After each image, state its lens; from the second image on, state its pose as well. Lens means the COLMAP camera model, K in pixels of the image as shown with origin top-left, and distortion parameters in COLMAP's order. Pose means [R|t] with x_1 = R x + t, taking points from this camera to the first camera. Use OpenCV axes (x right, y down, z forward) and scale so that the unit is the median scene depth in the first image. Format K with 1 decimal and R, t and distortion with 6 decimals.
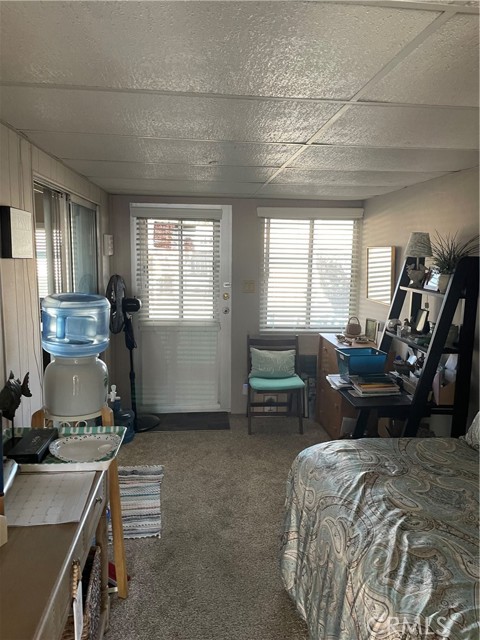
lens RADIAL K [[485.4, 0, 242.3], [0, 485.4, 316.3], [0, 0, 1]] dist [0.089442, -0.130286]
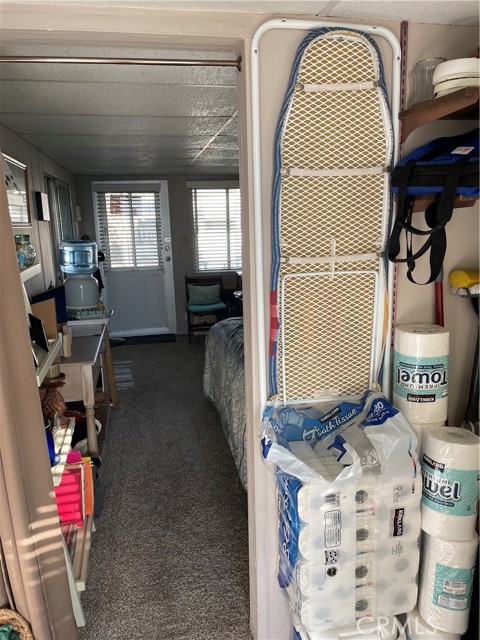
lens RADIAL K [[486.7, 0, 236.1], [0, 486.7, 316.9], [0, 0, 1]] dist [0.093515, -0.122279]
pose [[0.994733, -0.060597, 0.082666, 0.034966], [0.054794, 0.995989, 0.070739, 0.068220], [-0.086621, -0.065836, 0.994064, -0.419624]]
